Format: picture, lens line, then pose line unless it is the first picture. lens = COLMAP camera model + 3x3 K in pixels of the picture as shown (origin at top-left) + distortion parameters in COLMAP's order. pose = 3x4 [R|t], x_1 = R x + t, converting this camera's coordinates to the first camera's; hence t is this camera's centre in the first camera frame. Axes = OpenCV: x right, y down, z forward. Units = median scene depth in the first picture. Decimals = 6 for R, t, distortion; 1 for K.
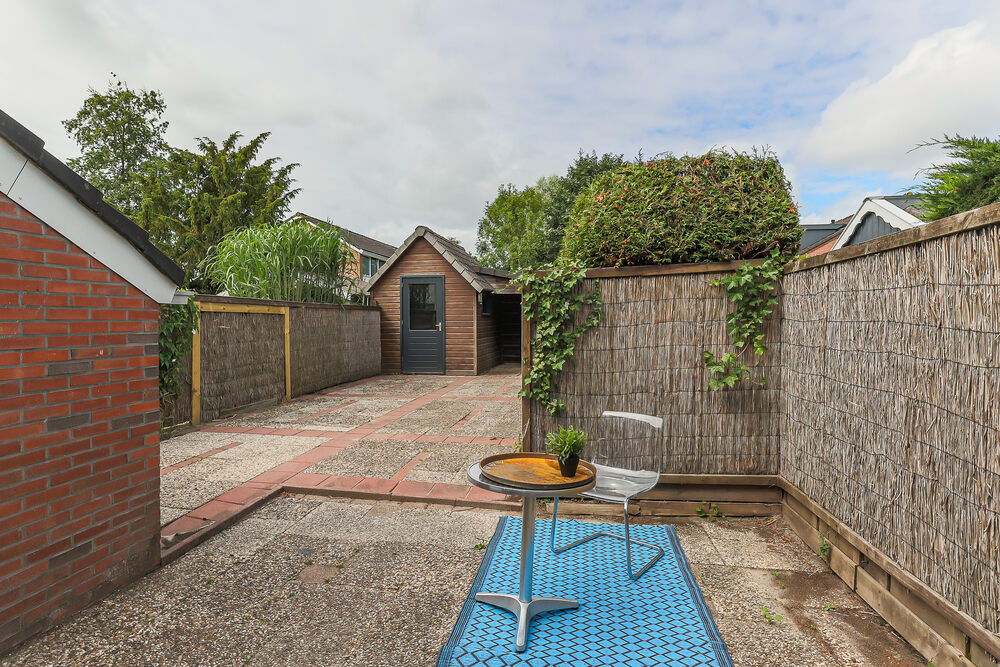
lens RADIAL K [[571.2, 0, 500.4], [0, 571.2, 331.1], [0, 0, 1]] dist [-0.005824, -0.000326]
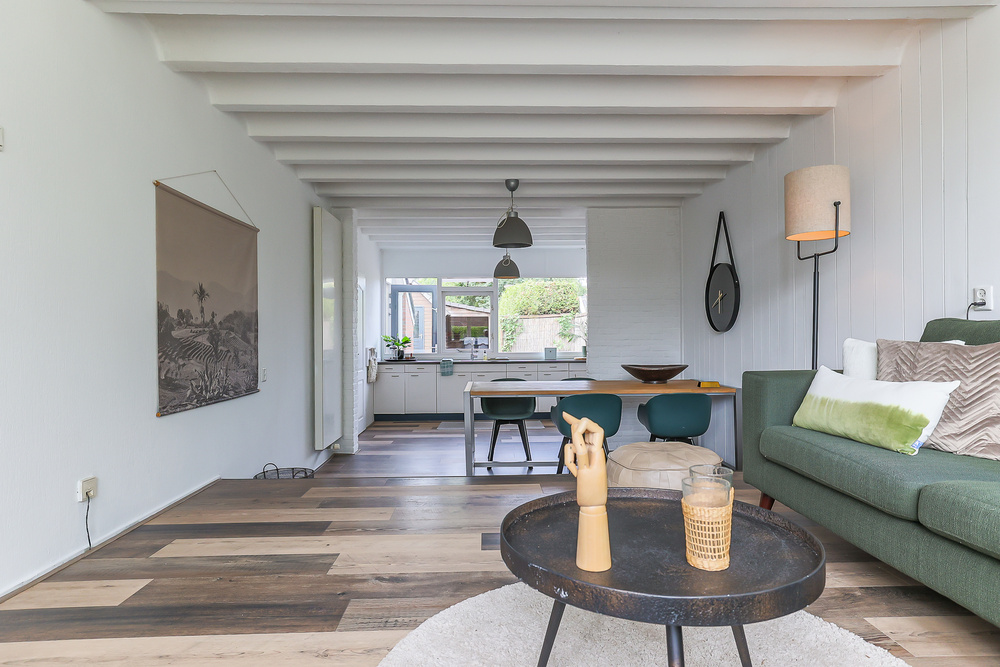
lens RADIAL K [[571.2, 0, 498.0], [0, 571.2, 335.4], [0, 0, 1]] dist [-0.005824, -0.000326]
pose [[0.984841, -0.001074, 0.173458, -0.566368], [0.003908, 0.999864, -0.015996, 0.062983], [-0.173417, 0.016431, 0.984711, -2.335656]]
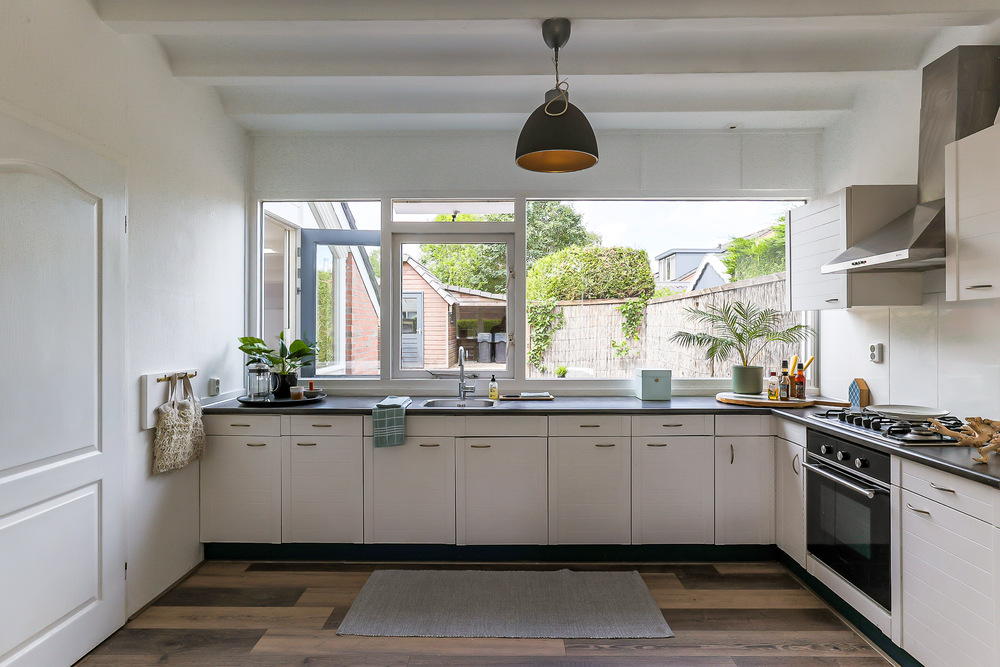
lens RADIAL K [[571.2, 0, 499.9], [0, 571.2, 329.9], [0, 0, 1]] dist [-0.005824, -0.000326]
pose [[0.990358, 0.002432, 0.138507, -0.346990], [-0.000511, 0.999903, -0.013898, 0.026053], [-0.138527, 0.013693, 0.990264, -1.041280]]
